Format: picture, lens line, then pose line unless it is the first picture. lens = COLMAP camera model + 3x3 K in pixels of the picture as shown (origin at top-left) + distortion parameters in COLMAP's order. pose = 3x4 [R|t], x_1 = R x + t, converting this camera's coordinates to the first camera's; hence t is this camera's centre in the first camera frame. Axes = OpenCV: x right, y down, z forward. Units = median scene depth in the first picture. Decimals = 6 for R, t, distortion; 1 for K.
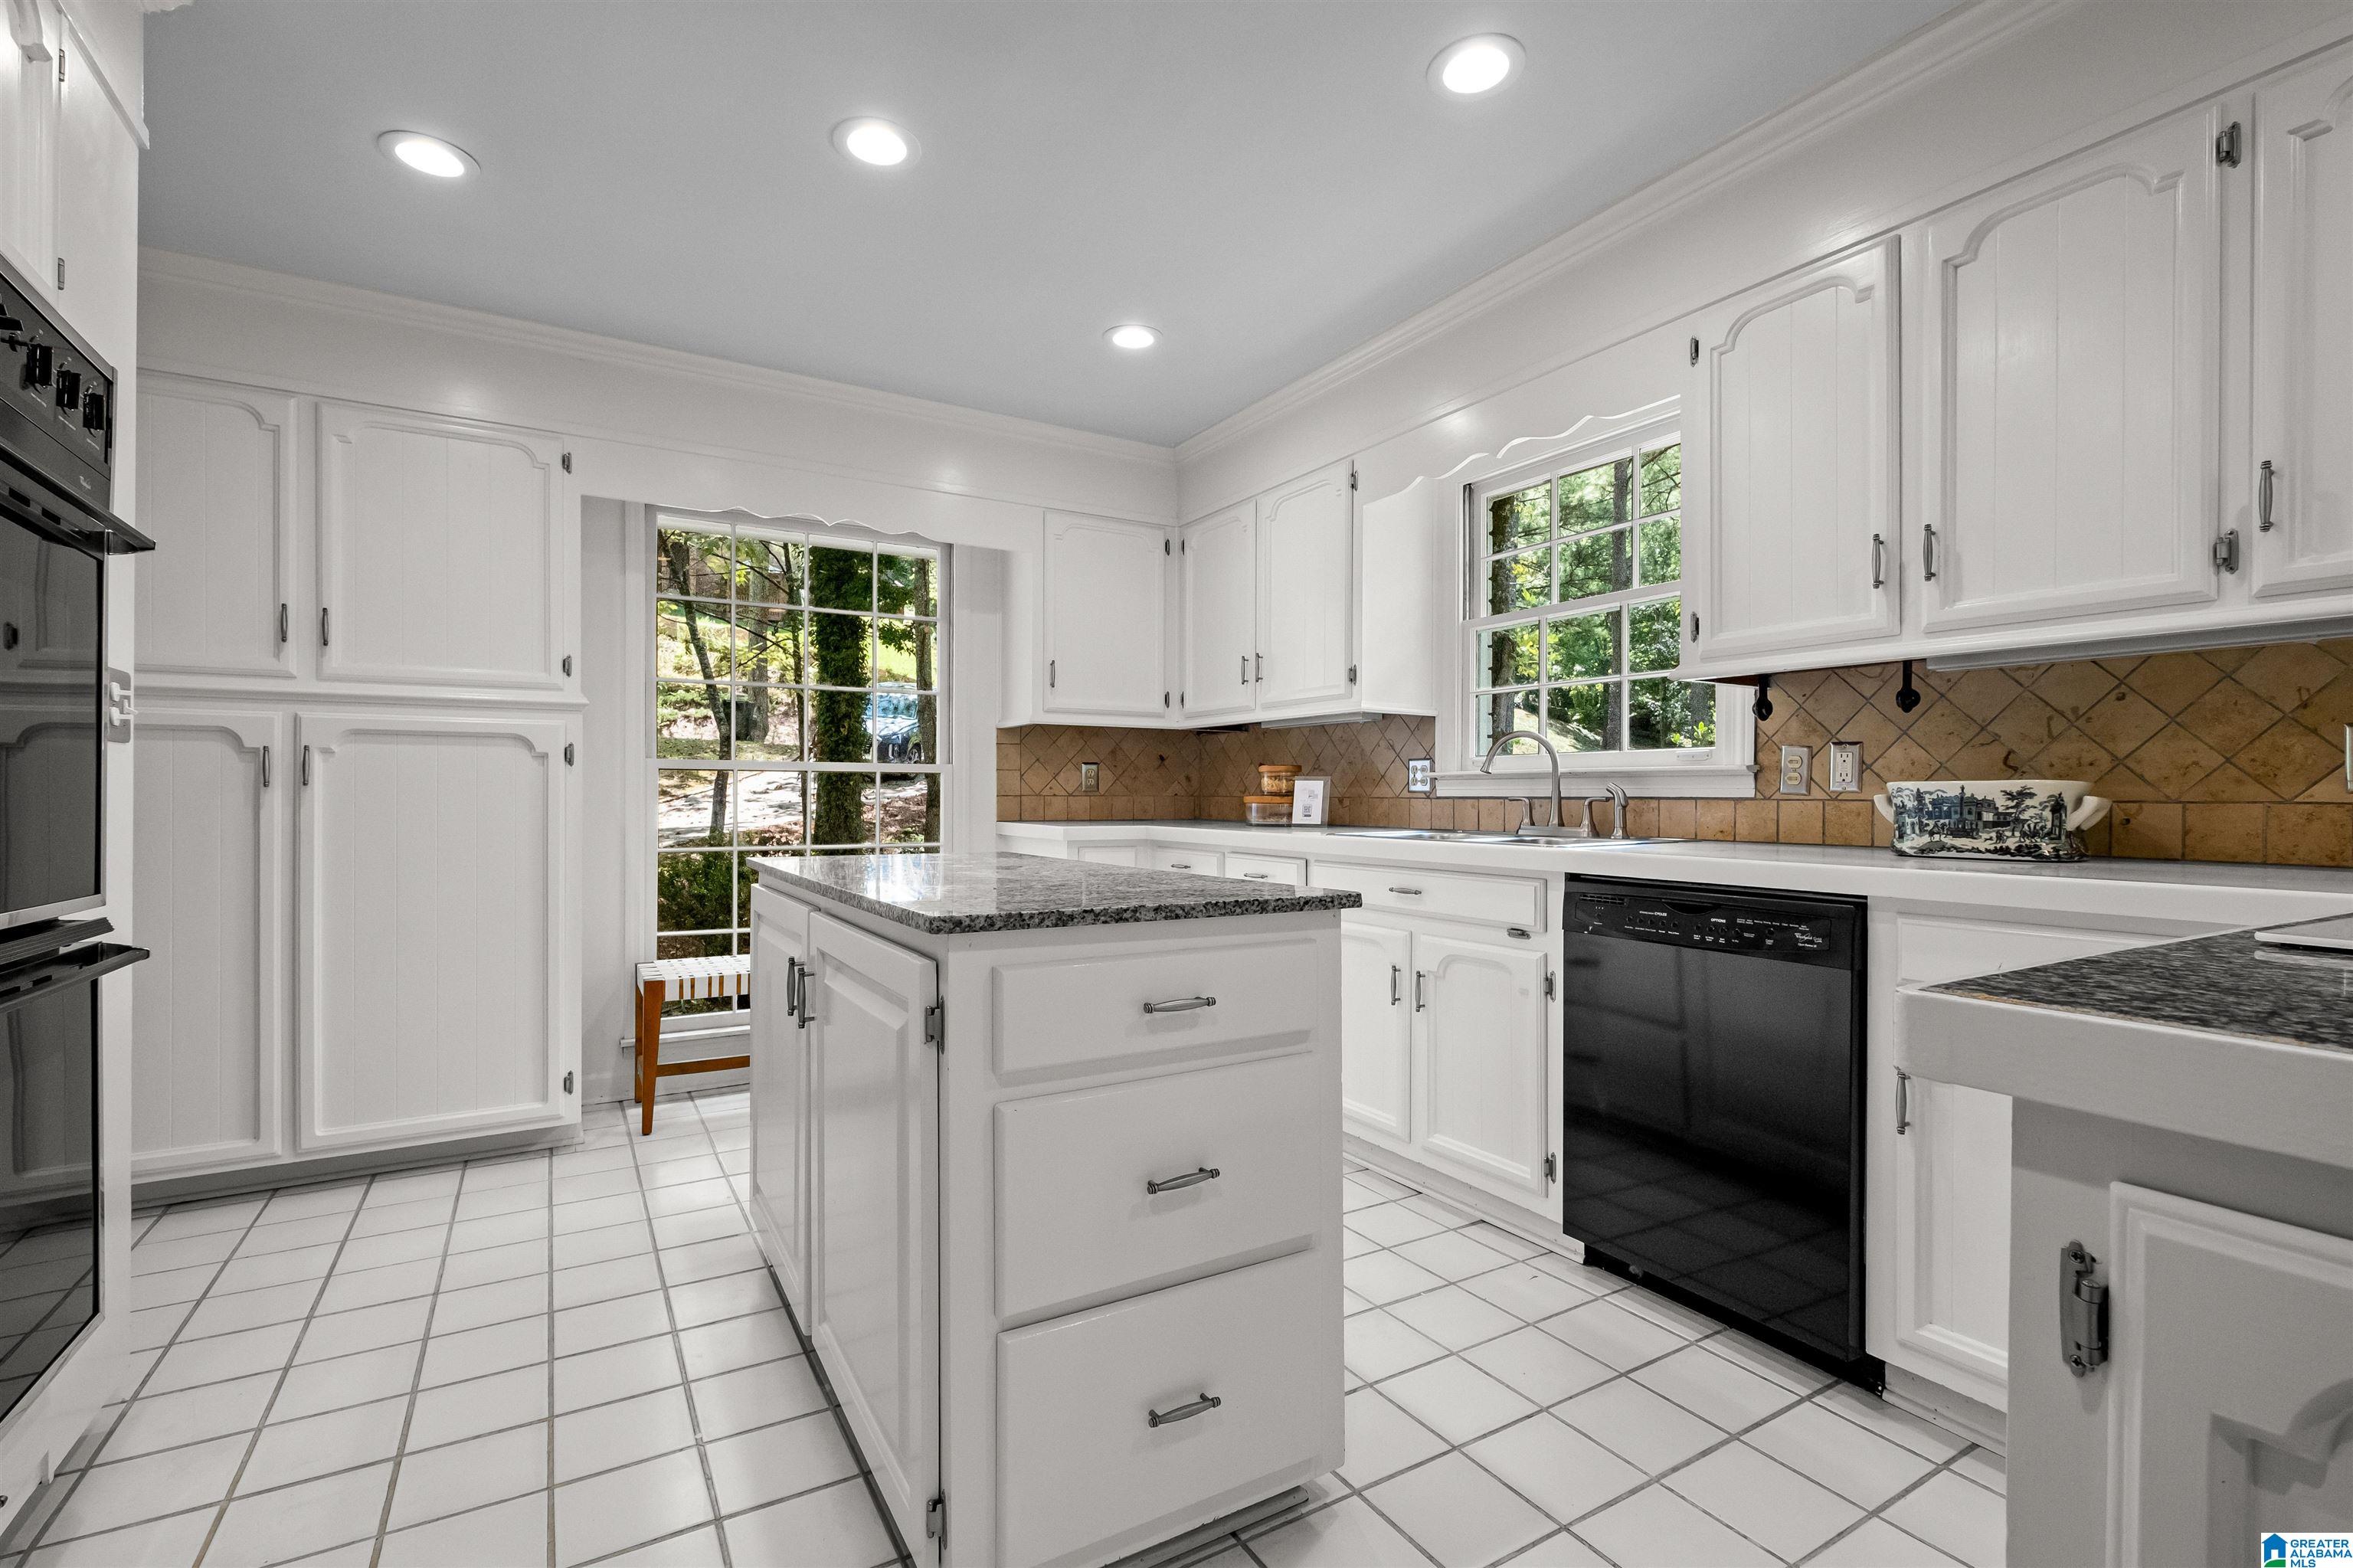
lens RADIAL K [[1059.0, 0, 1176.5], [0, 1059.0, 784.0], [0, 0, 1]] dist [0.000703, 0.000228]
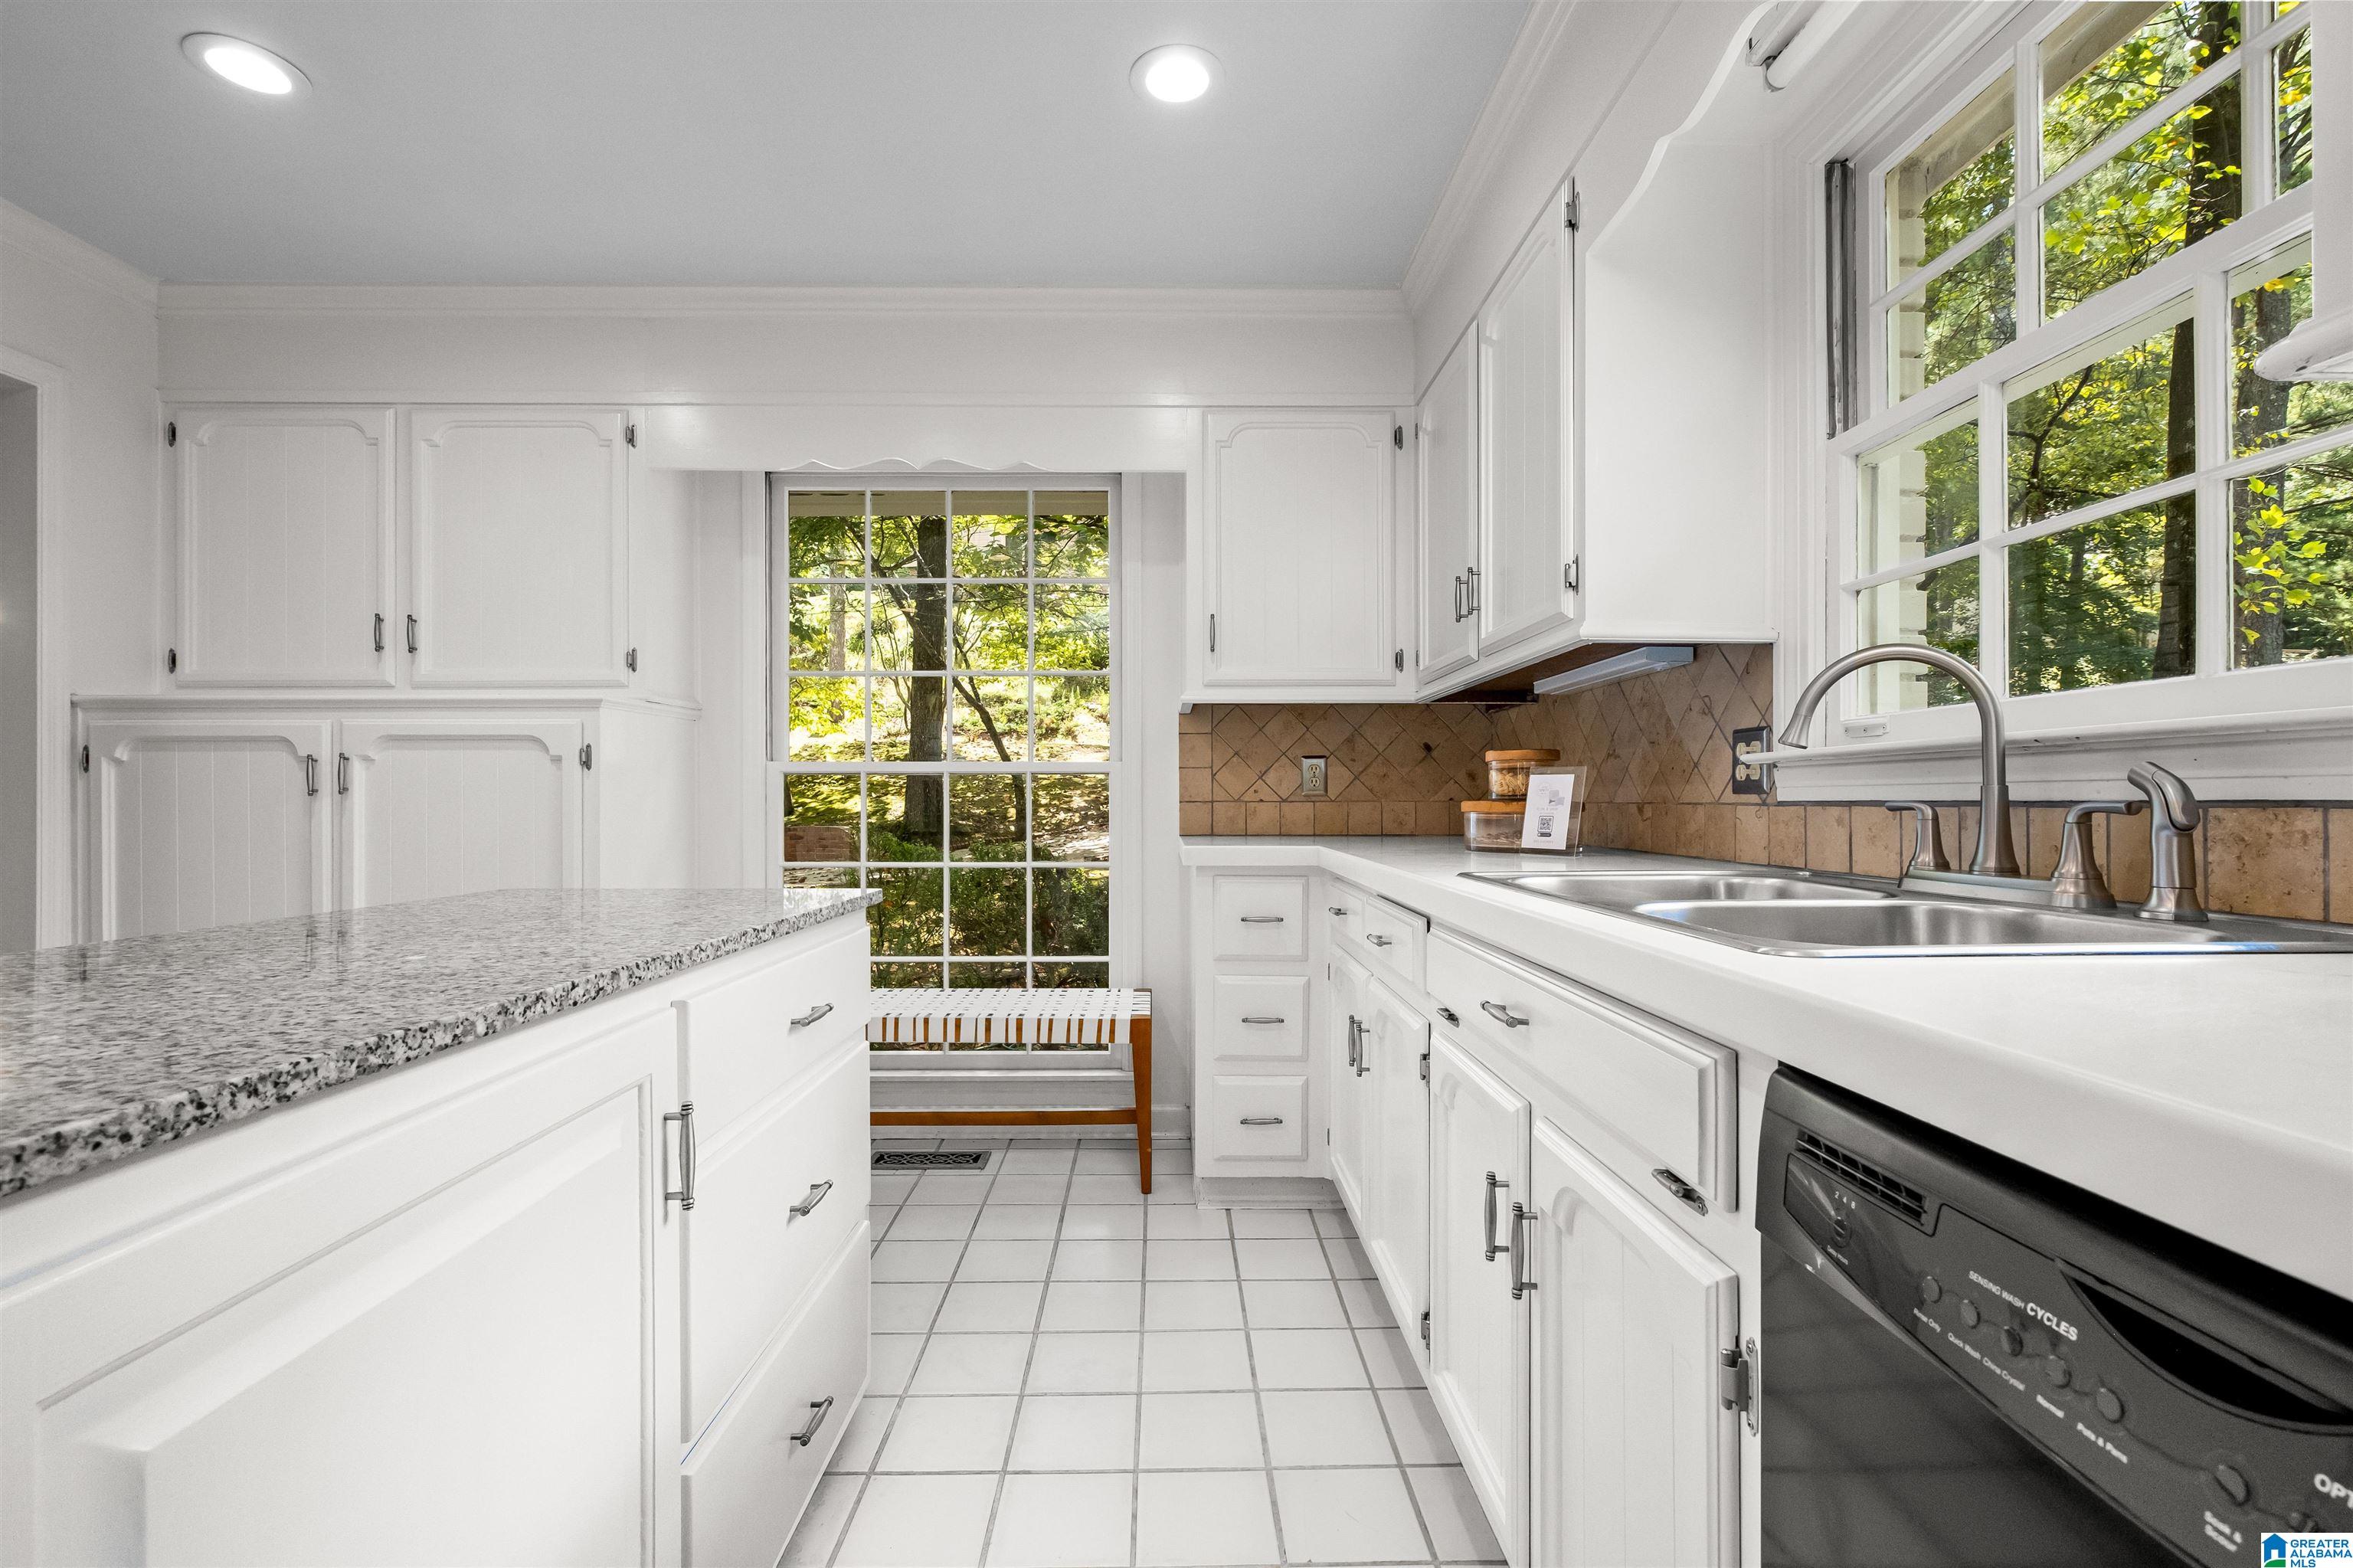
lens RADIAL K [[1031.8, 0, 1170.7], [0, 1031.8, 793.4], [0, 0, 1]] dist [-0.002307, -0.000453]
pose [[0.865328, -0.006733, -0.501160, 0.281516], [0.008690, 0.999961, 0.001571, 0.005548], [0.501130, -0.005714, 0.865353, 0.498708]]
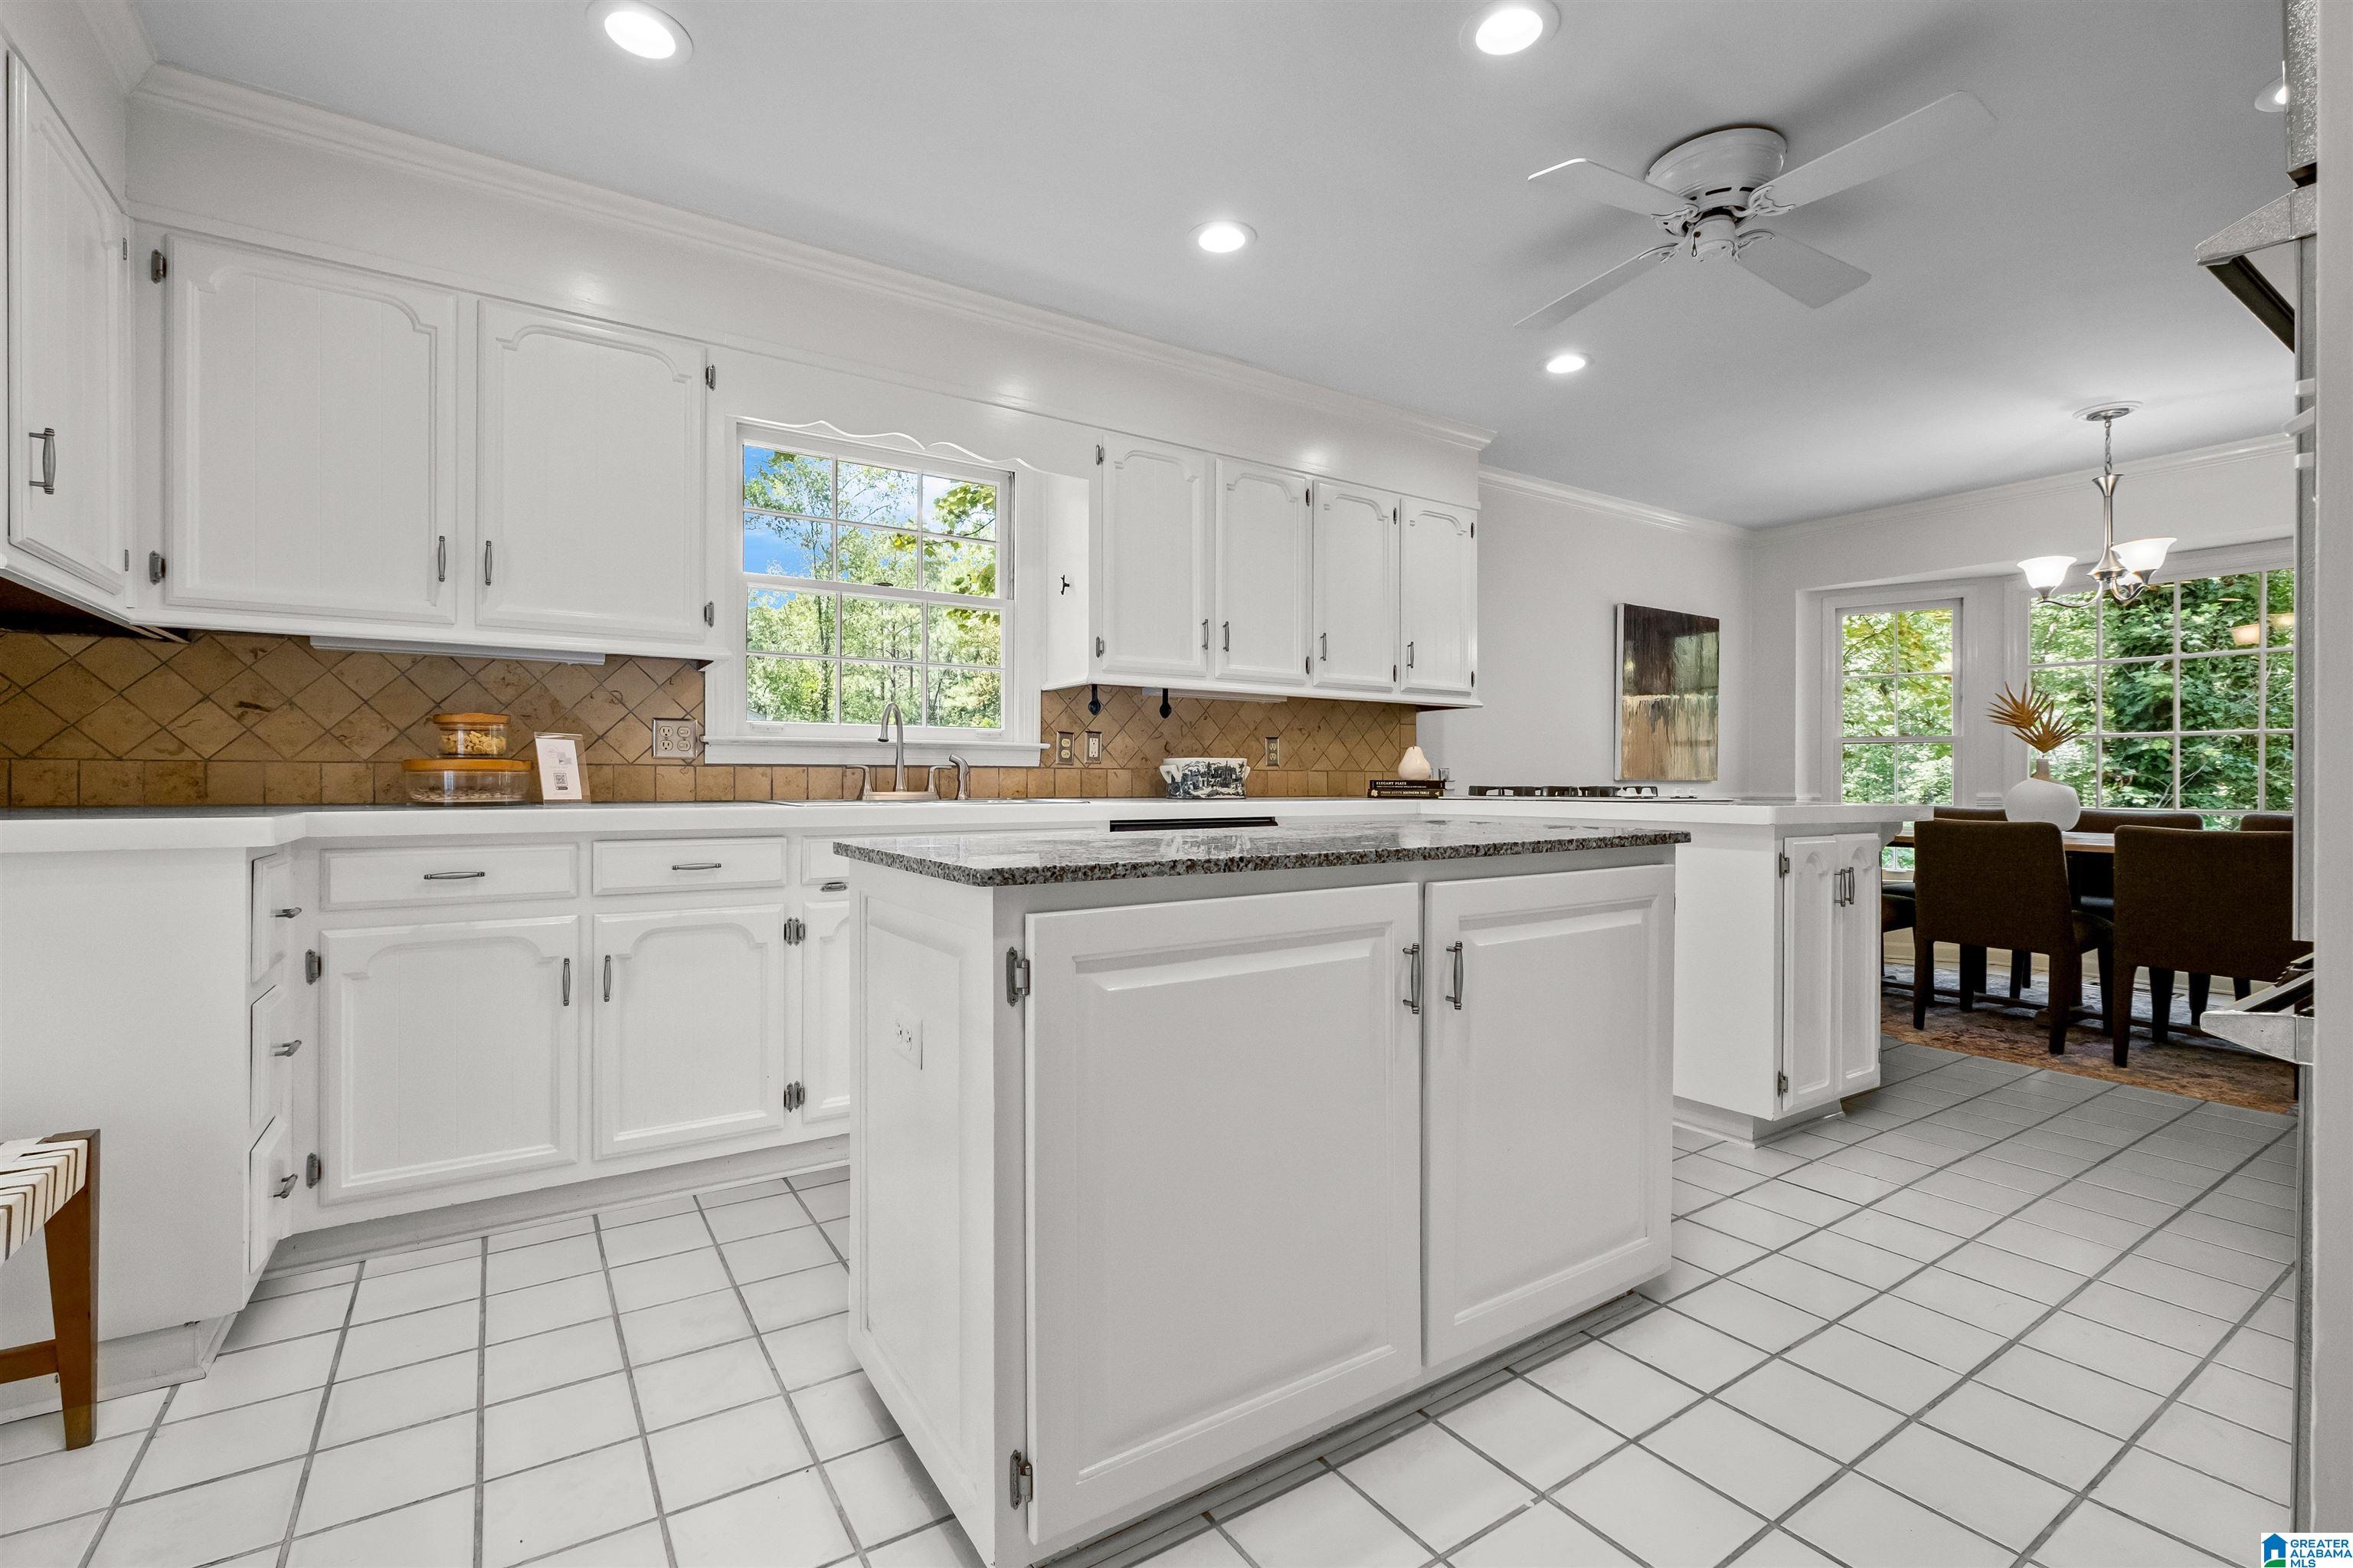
lens RADIAL K [[1031.8, 0, 1170.7], [0, 1031.8, 793.4], [0, 0, 1]] dist [-0.002307, -0.000453]
pose [[-0.041926, -0.018165, 0.998956, -0.724950], [-0.013499, 0.999754, 0.017613, 0.018831], [-0.999030, -0.012747, -0.042161, 0.756782]]
